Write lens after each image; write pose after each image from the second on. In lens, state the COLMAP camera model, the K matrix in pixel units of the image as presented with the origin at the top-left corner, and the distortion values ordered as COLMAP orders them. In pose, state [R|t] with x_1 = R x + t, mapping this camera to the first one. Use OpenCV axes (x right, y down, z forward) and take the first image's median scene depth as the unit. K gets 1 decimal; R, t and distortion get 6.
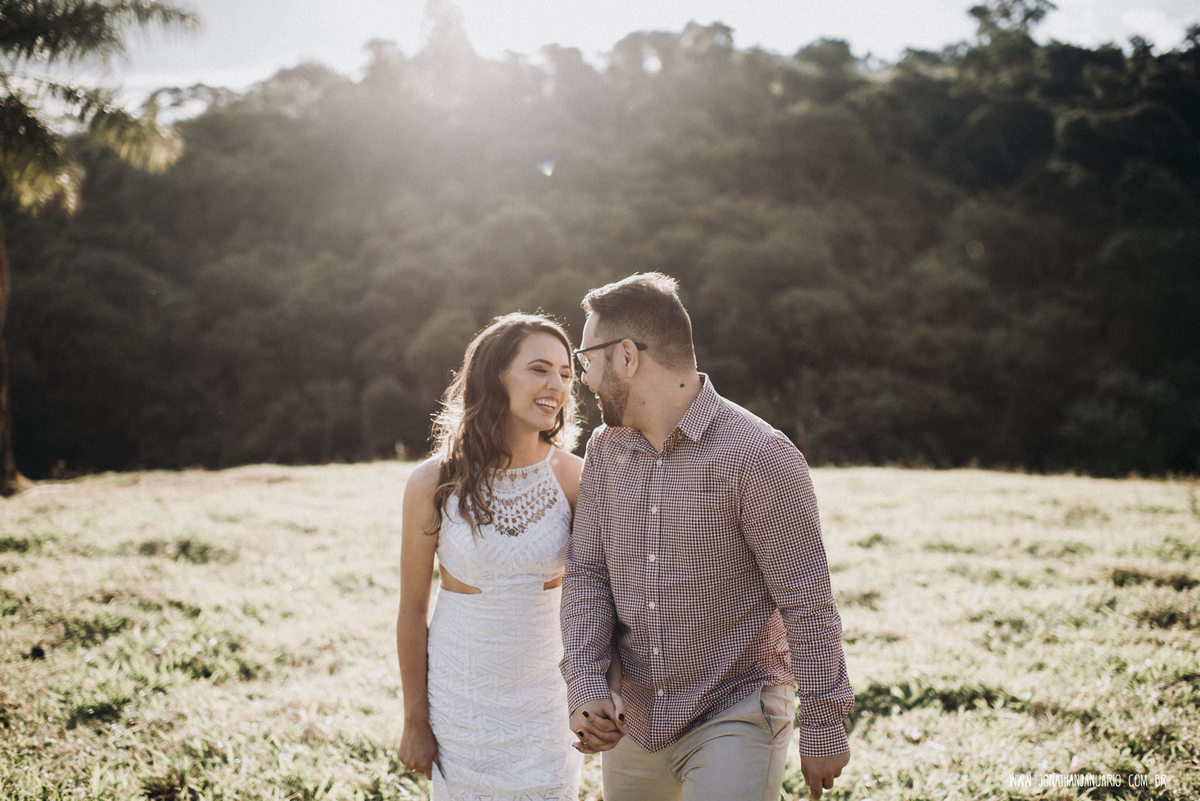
lens RADIAL K [[1294.6, 0, 592.9], [0, 1294.6, 390.3], [0, 0, 1]] dist [-0.031724, 0.000000]
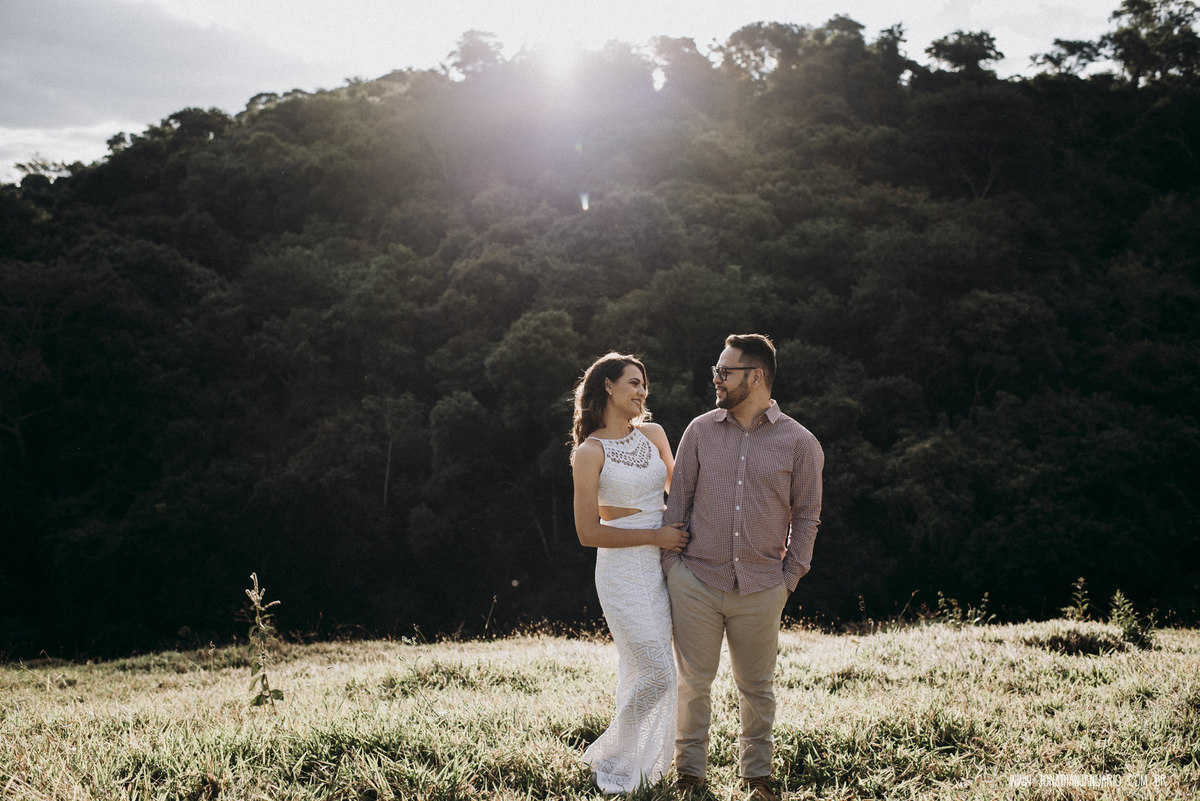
lens RADIAL K [[1294.6, 0, 587.8], [0, 1294.6, 404.2], [0, 0, 1]] dist [-0.031724, 0.000000]
pose [[0.996818, 0.021649, -0.076721, -0.016015], [-0.022271, 0.999726, -0.007251, 0.001781], [0.076543, 0.008936, 0.997026, 0.164942]]
